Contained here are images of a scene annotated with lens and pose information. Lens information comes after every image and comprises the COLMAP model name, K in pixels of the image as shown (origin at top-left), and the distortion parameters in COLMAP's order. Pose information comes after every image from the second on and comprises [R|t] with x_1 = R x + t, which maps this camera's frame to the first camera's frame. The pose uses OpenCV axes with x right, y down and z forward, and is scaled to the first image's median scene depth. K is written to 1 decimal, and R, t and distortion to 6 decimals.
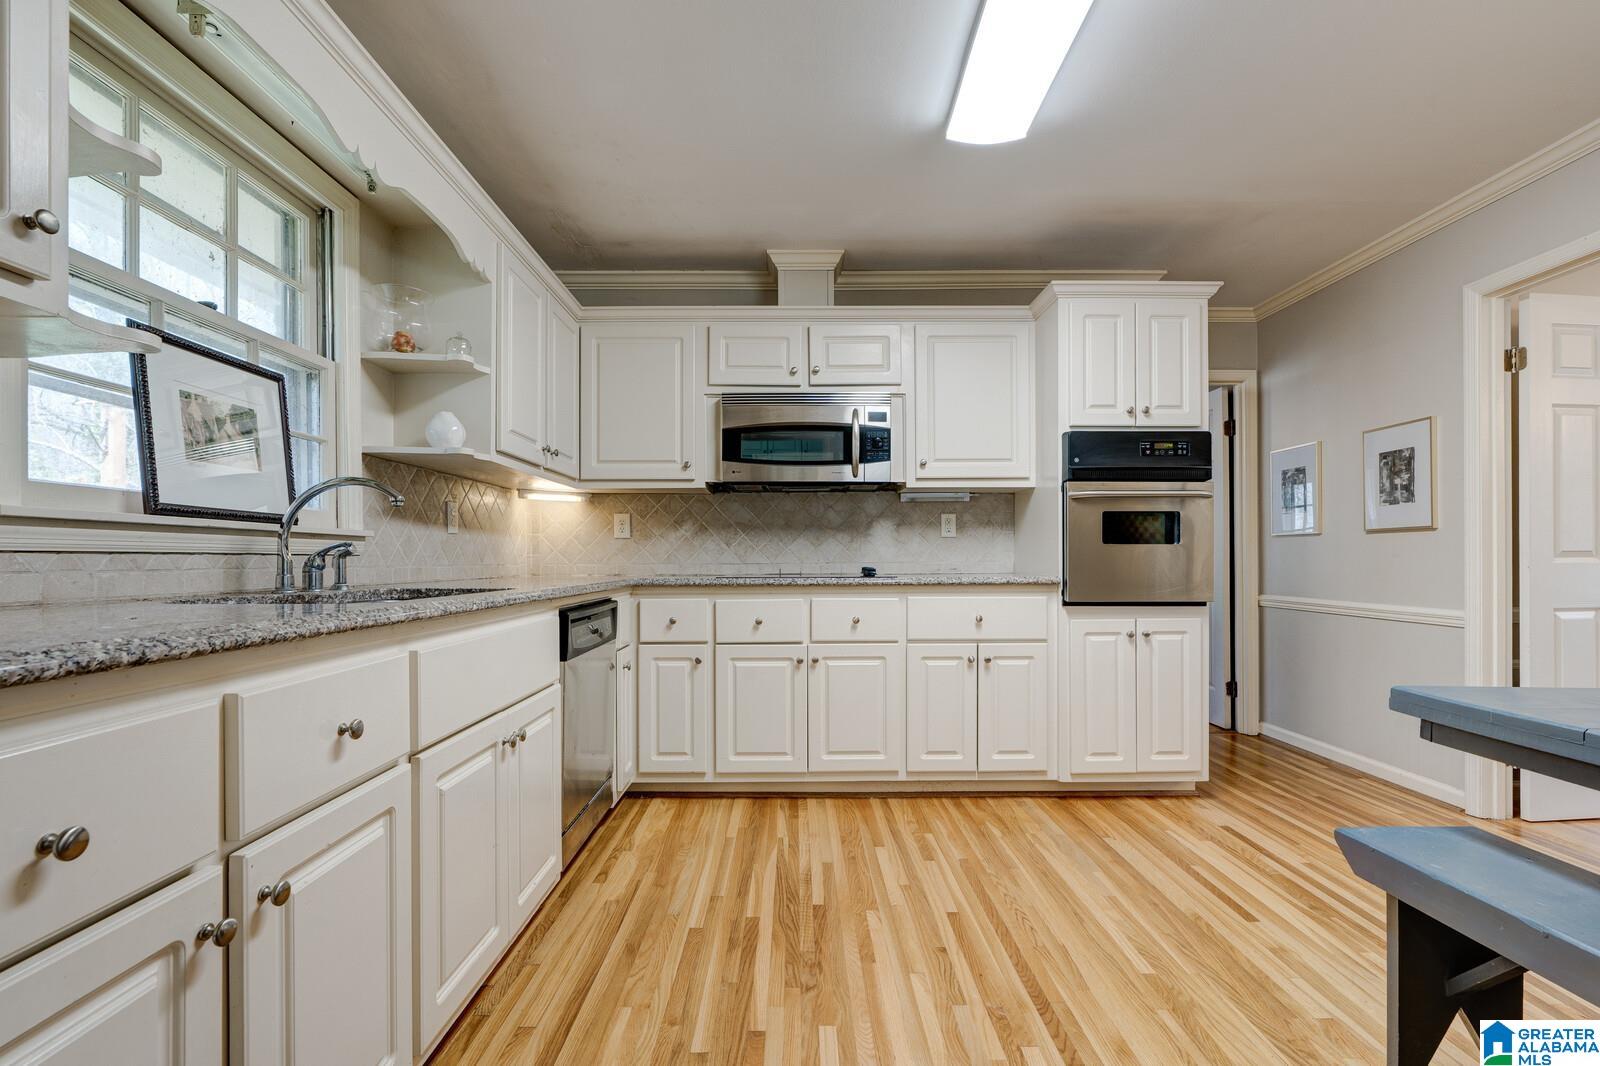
lens RADIAL K [[743.2, 0, 800.8], [0, 743.2, 555.7], [0, 0, 1]] dist [-0.043035, 0.000003]
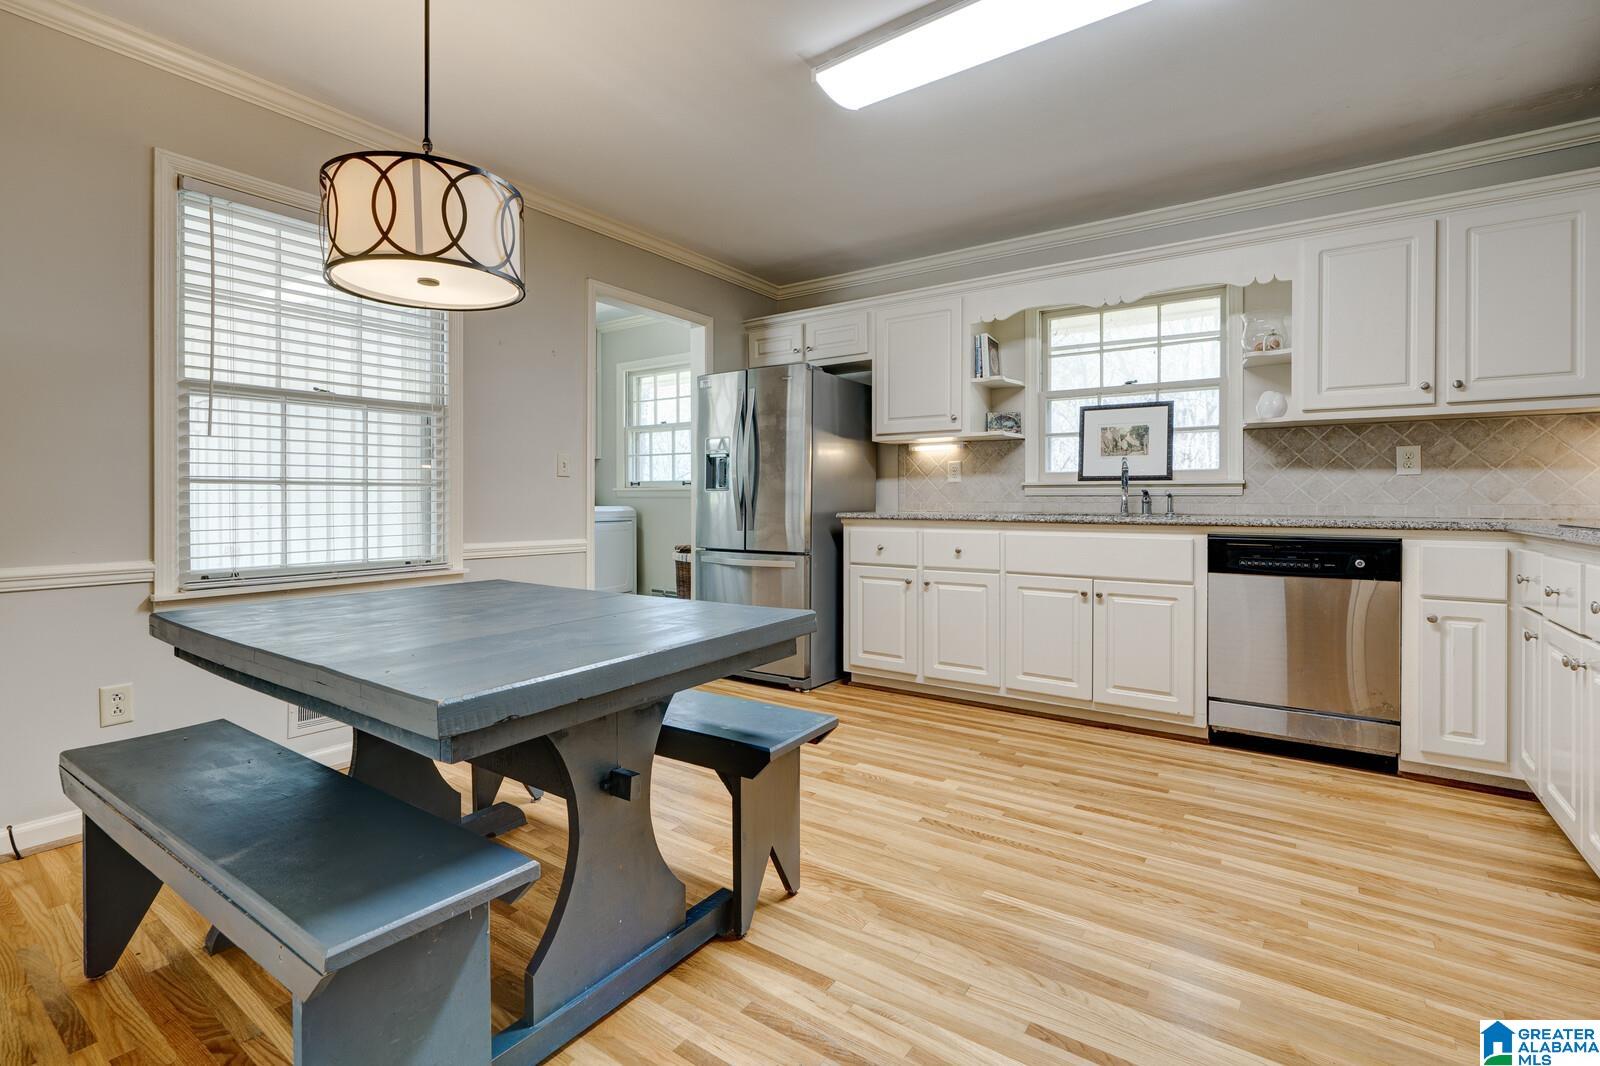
lens RADIAL K [[732.7, 0, 803.6], [0, 732.7, 491.4], [0, 0, 1]] dist [-0.000420, -0.000120]
pose [[-0.572840, 0.003530, -0.819659, 1.424514], [0.001271, 0.999993, 0.003418, -0.023281], [0.819666, 0.000917, -0.572841, 1.314062]]
